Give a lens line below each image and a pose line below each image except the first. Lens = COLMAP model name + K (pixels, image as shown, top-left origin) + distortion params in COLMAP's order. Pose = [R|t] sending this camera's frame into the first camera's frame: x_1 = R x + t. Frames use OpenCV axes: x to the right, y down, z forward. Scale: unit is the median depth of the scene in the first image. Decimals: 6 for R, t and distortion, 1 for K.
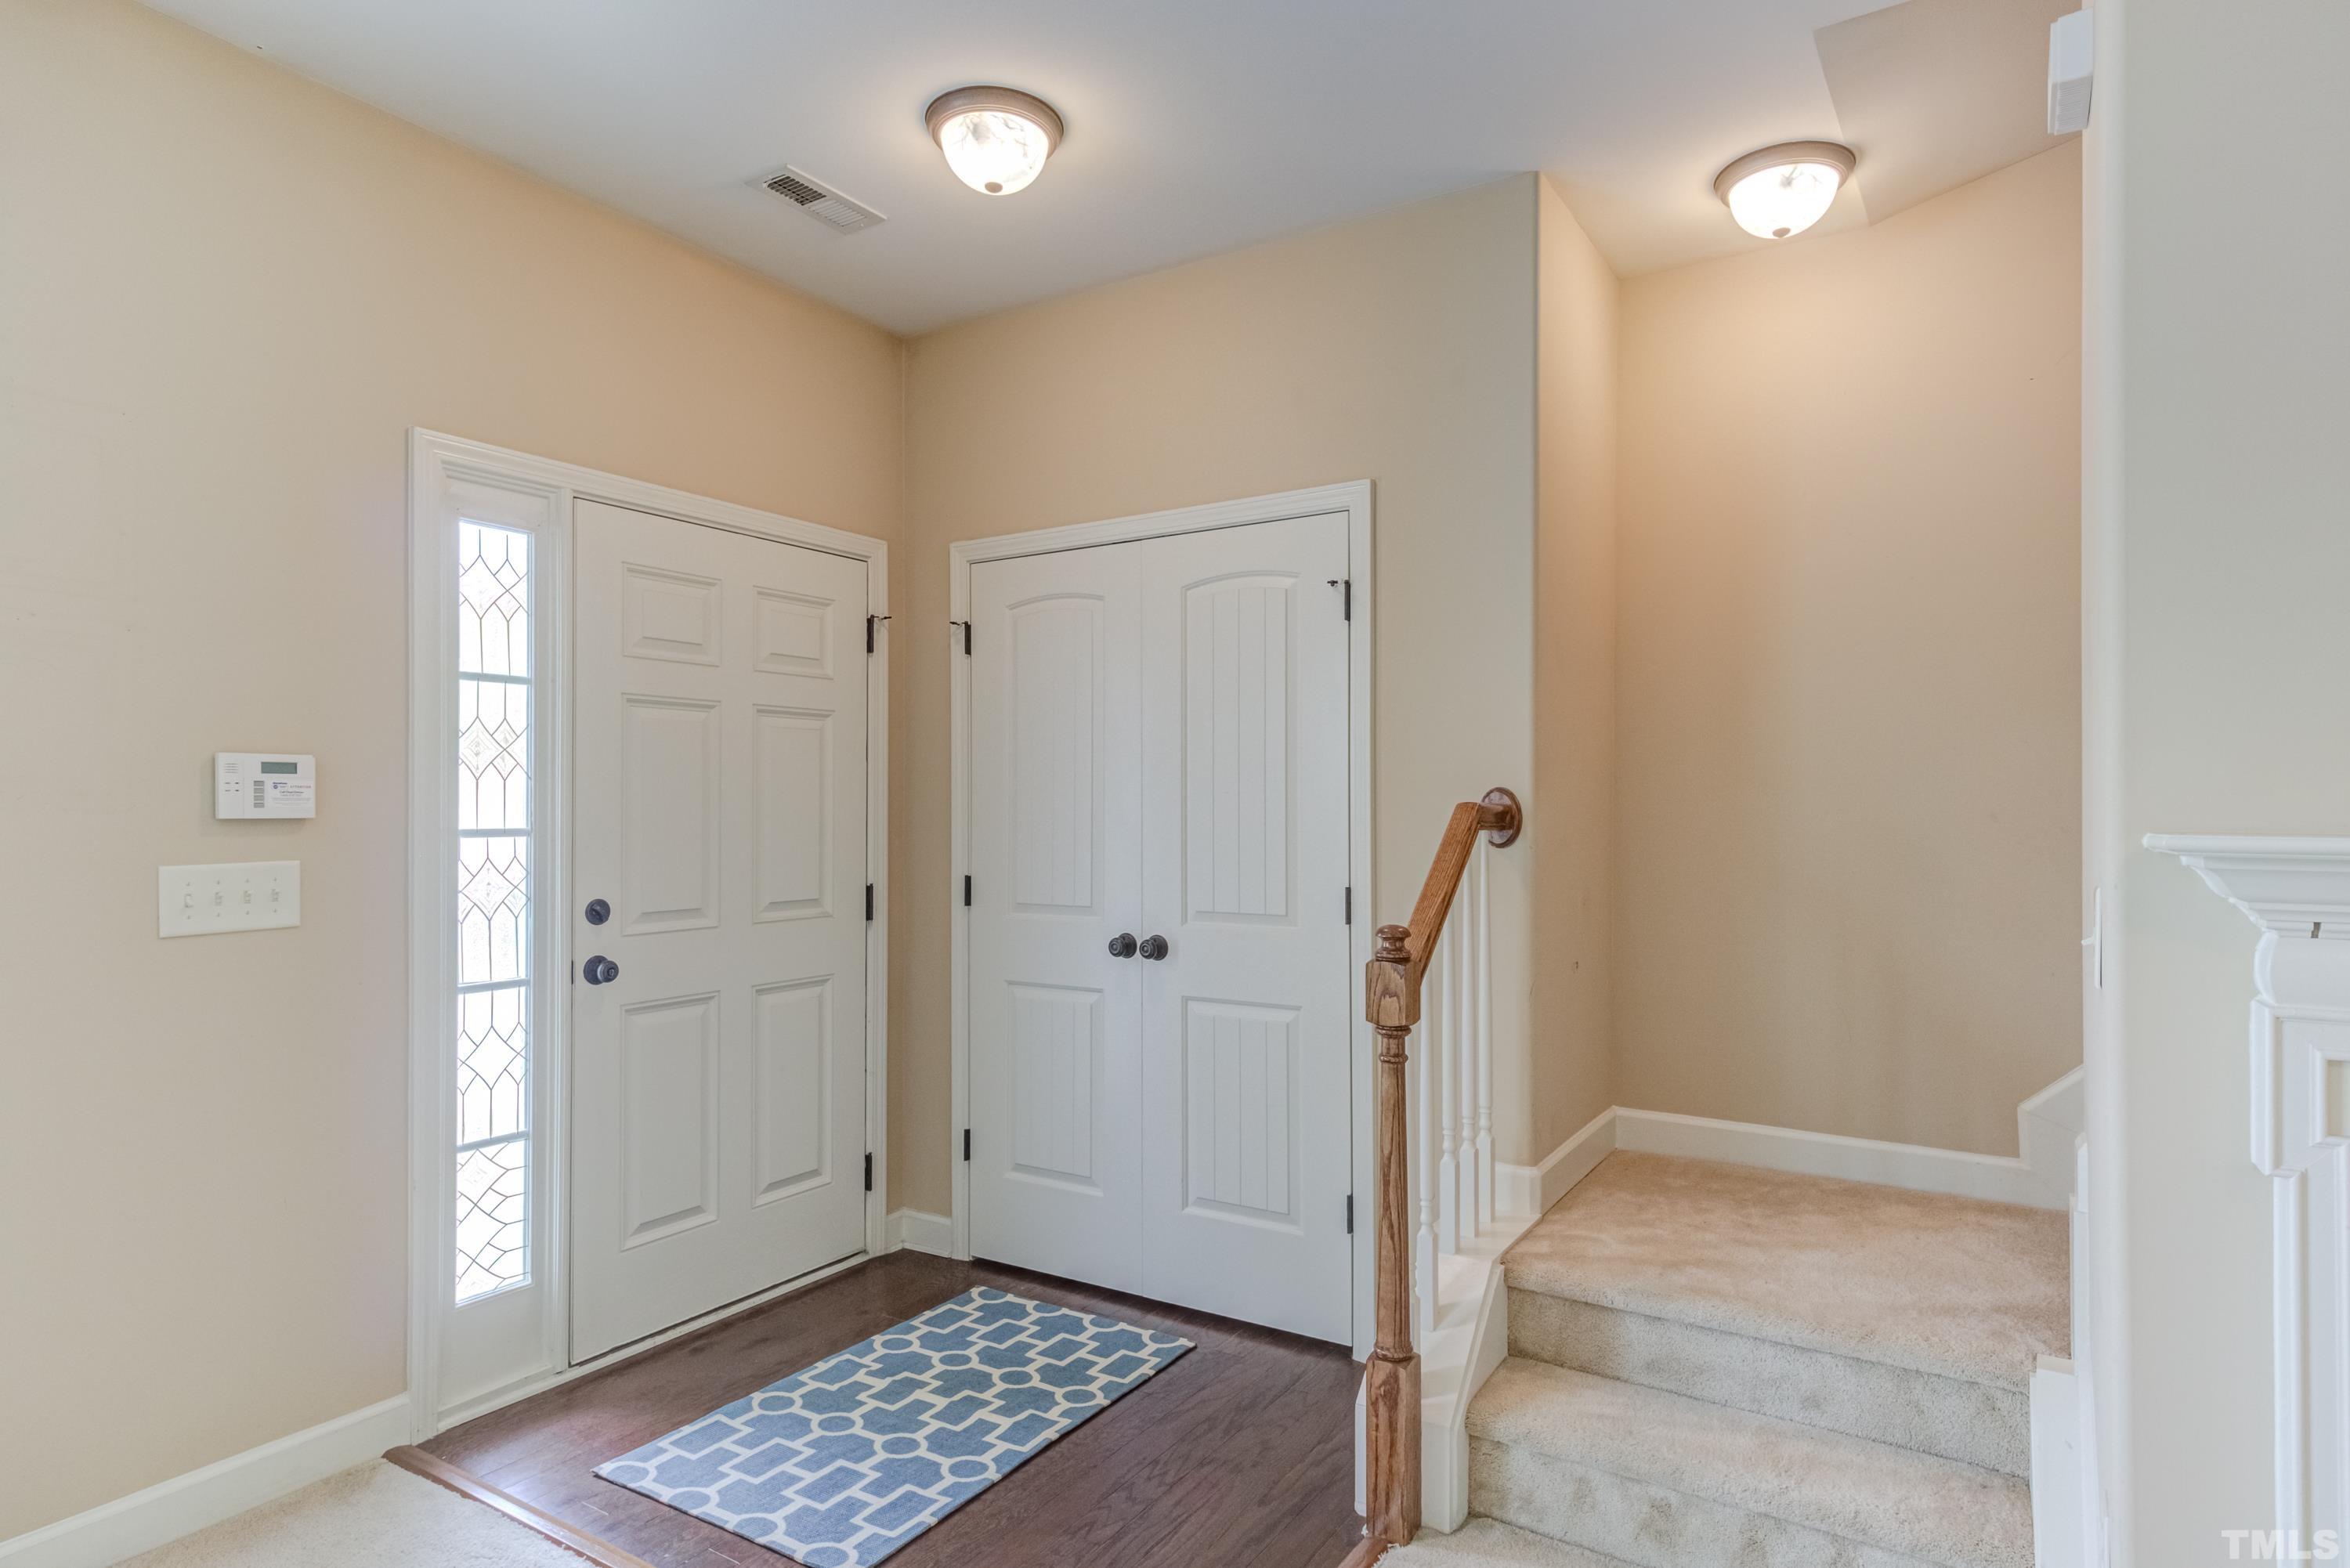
lens RADIAL K [[1241.4, 0, 1183.1], [0, 1241.4, 799.3], [0, 0, 1]] dist [0.005496, -0.002679]
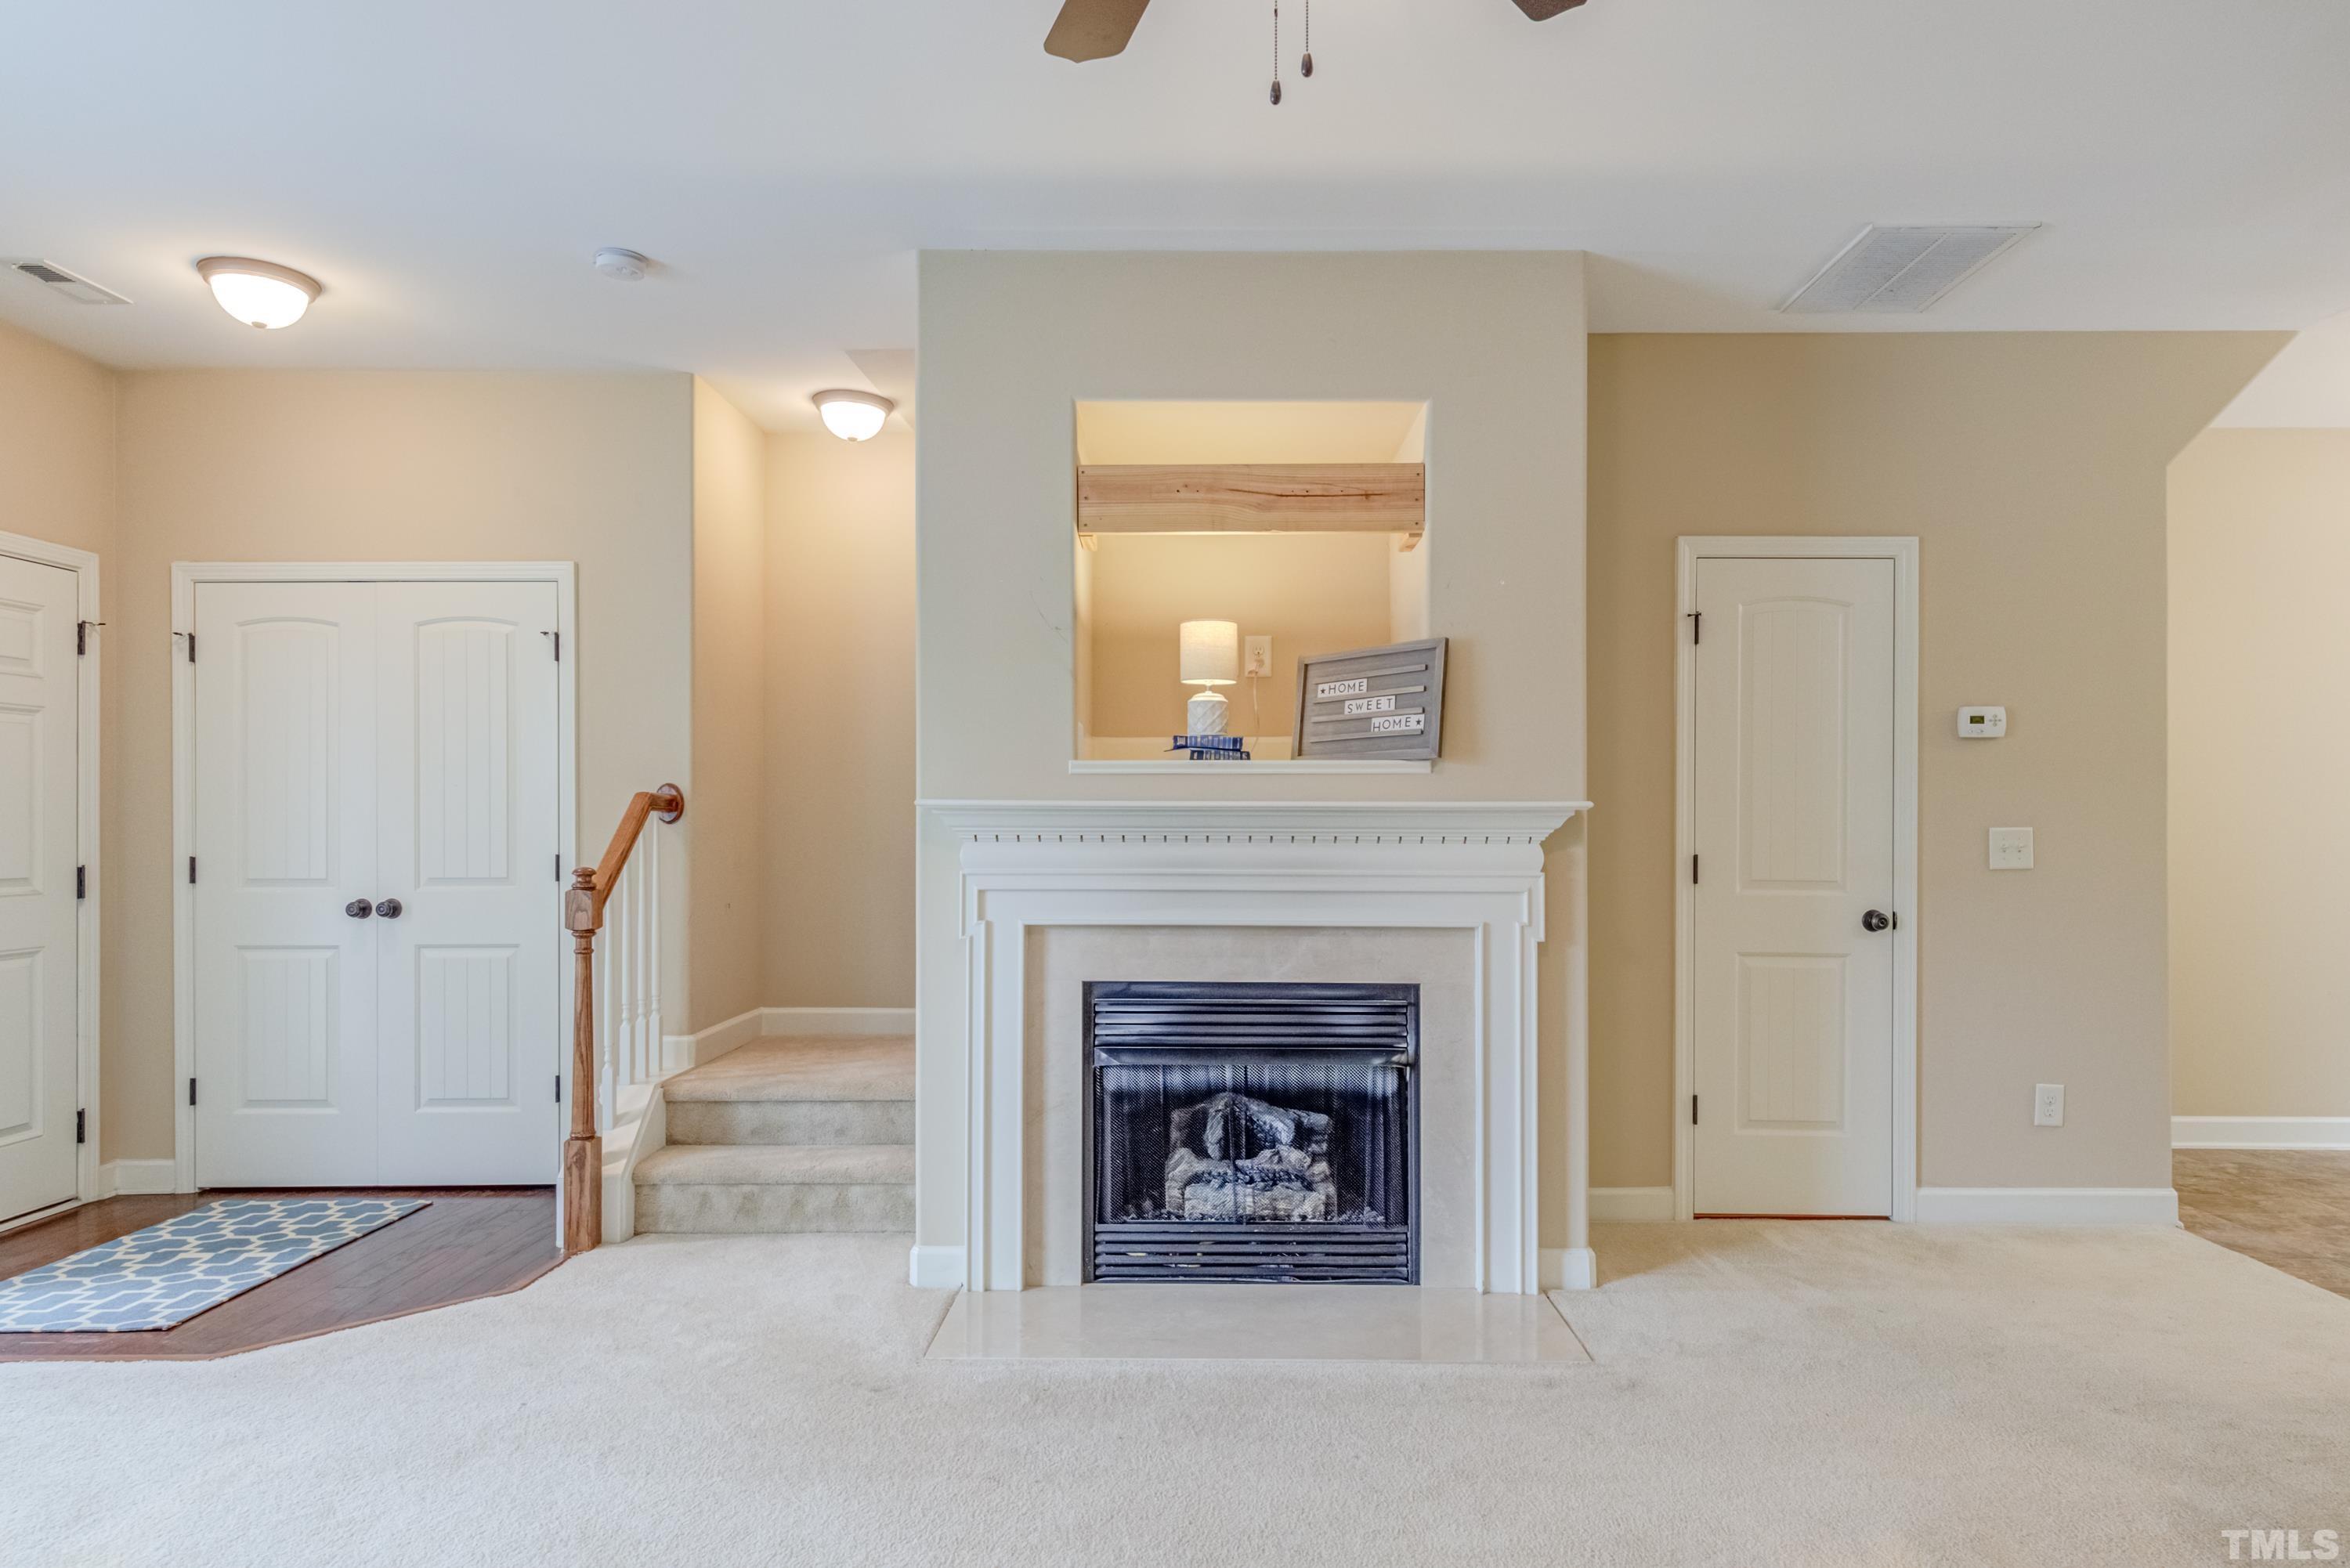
lens RADIAL K [[1363.5, 0, 1176.4], [0, 1363.5, 821.1], [0, 0, 1]] dist [0.027068, -0.011022]
pose [[0.856837, -0.000664, 0.515587, -0.068309], [-0.002874, 0.999977, 0.006064, 0.024164], [-0.515580, -0.006678, 0.856816, -0.716007]]
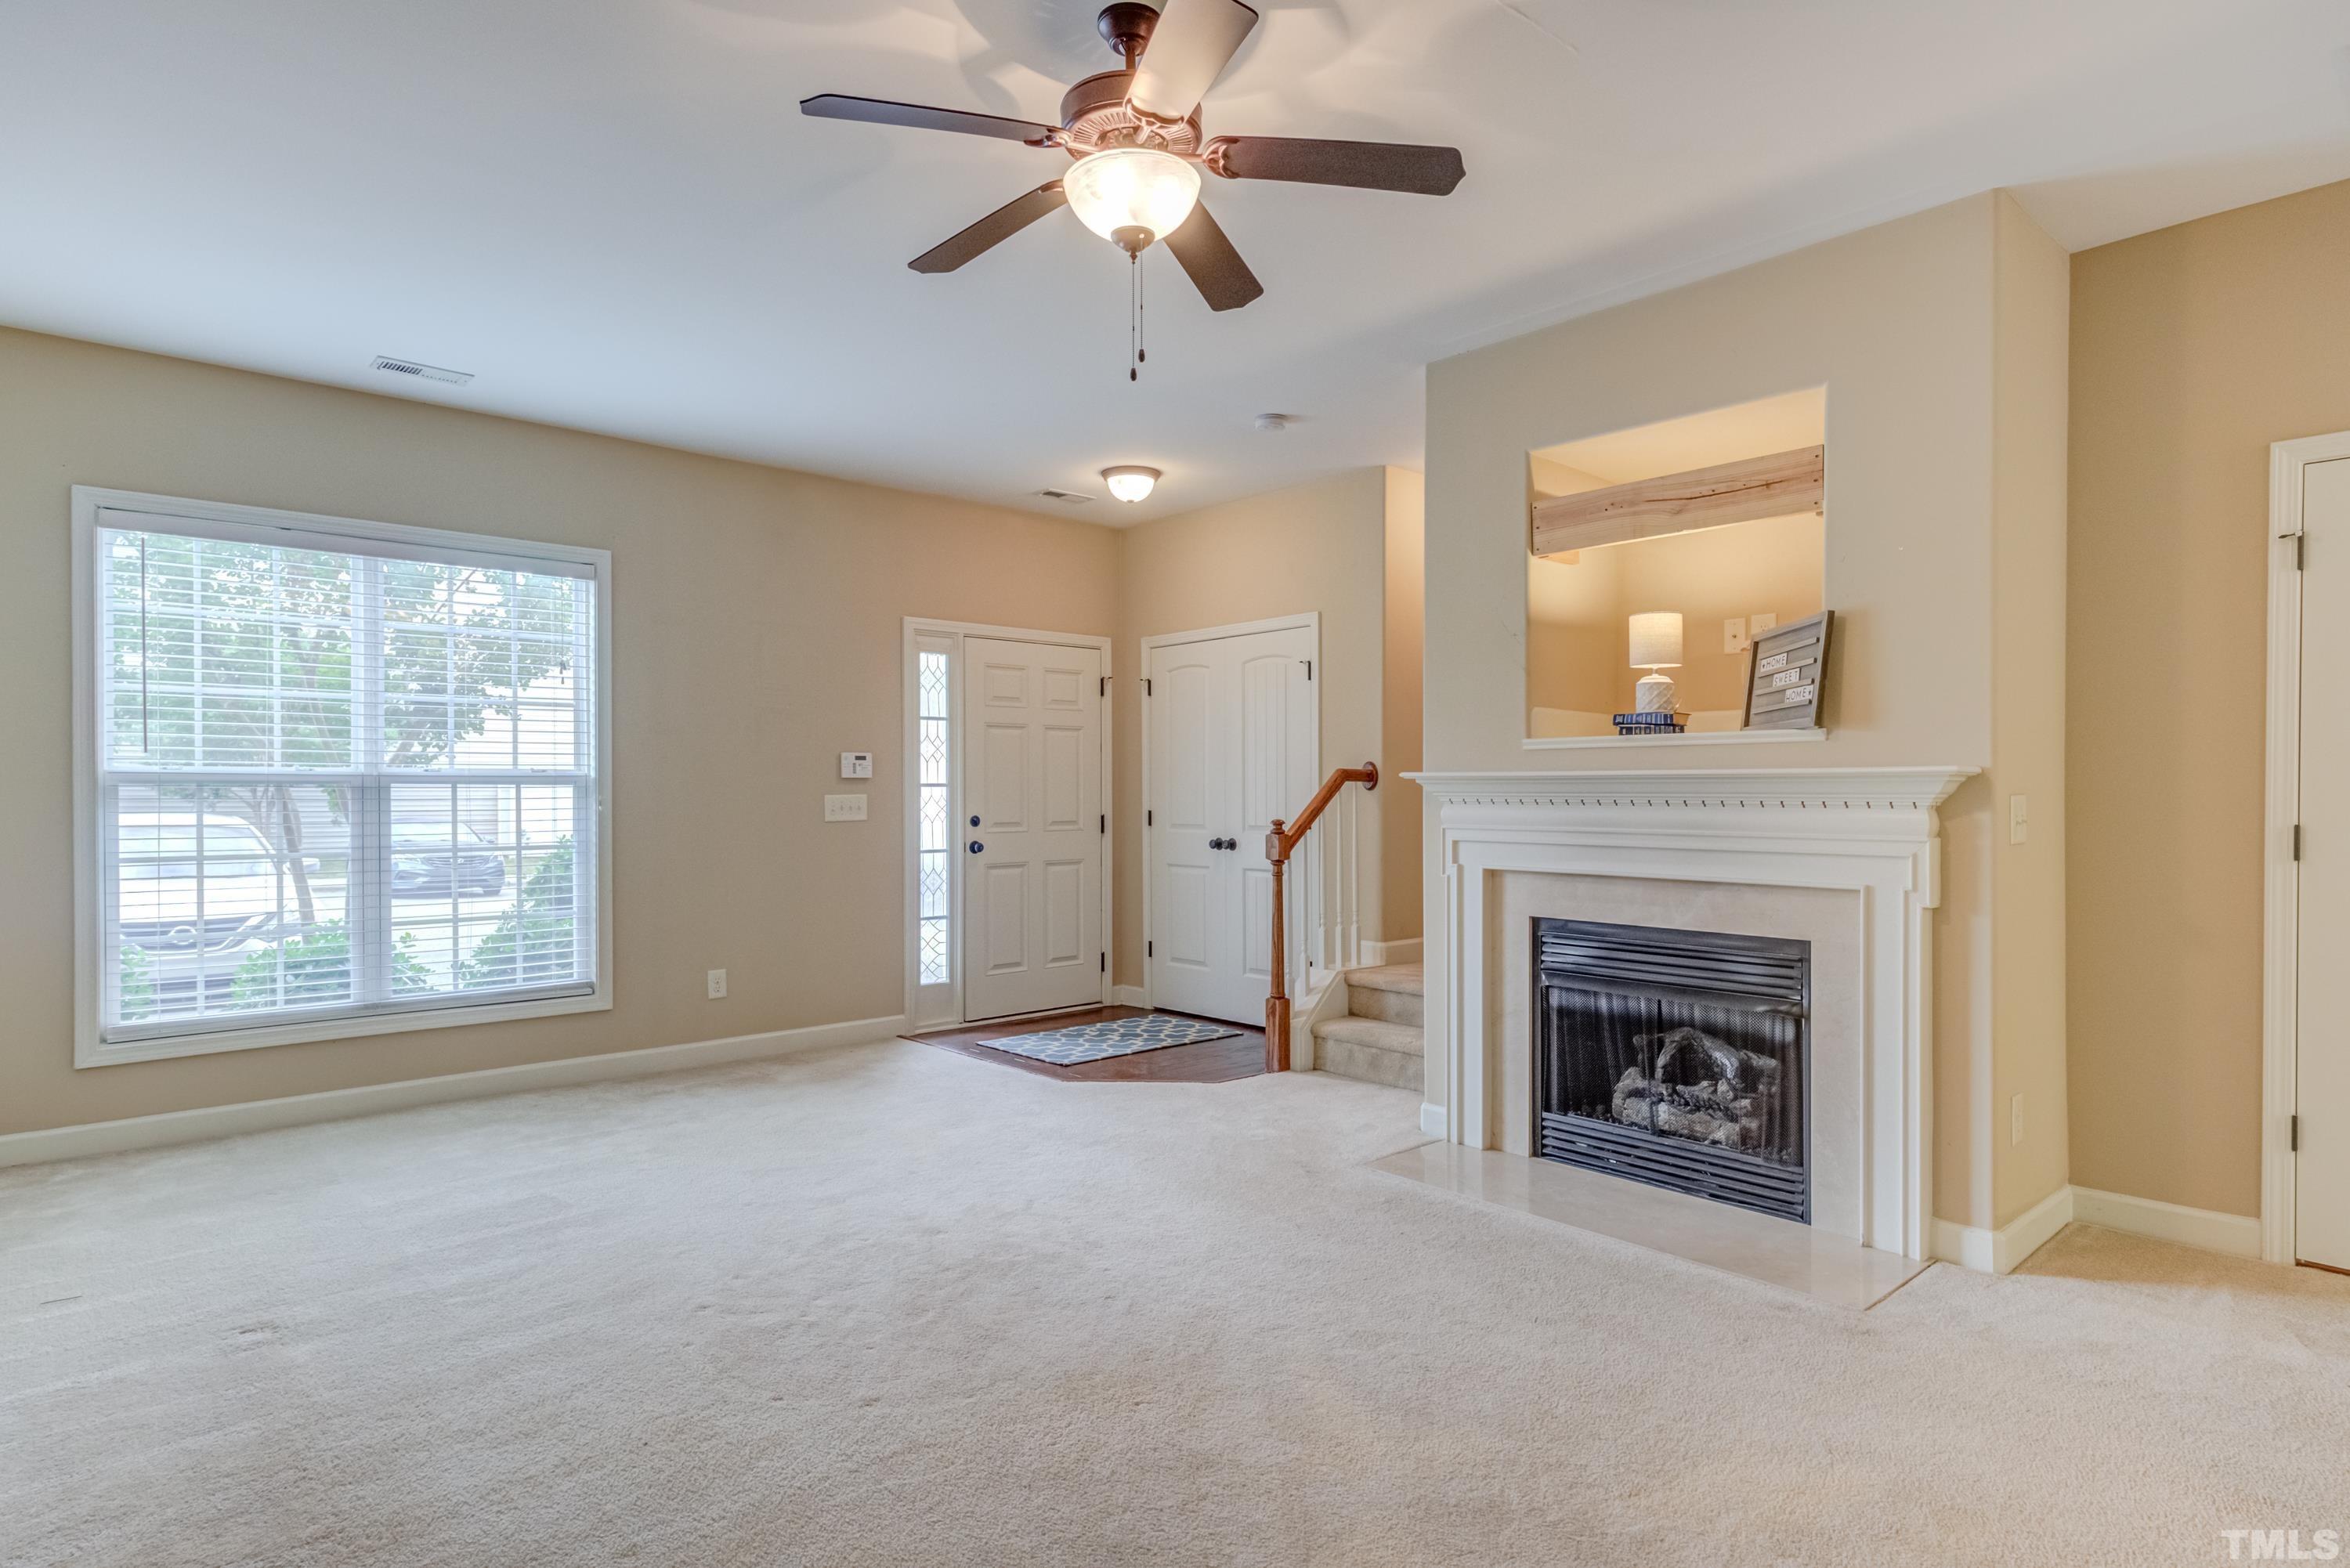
lens RADIAL K [[1241.4, 0, 1164.7], [0, 1241.4, 795.9], [0, 0, 1]] dist [0.005496, -0.002679]
pose [[0.957547, -0.001760, -0.288272, 0.525554], [0.005069, 0.999930, 0.010734, 0.024142], [0.288233, -0.011739, 0.957488, -1.092393]]
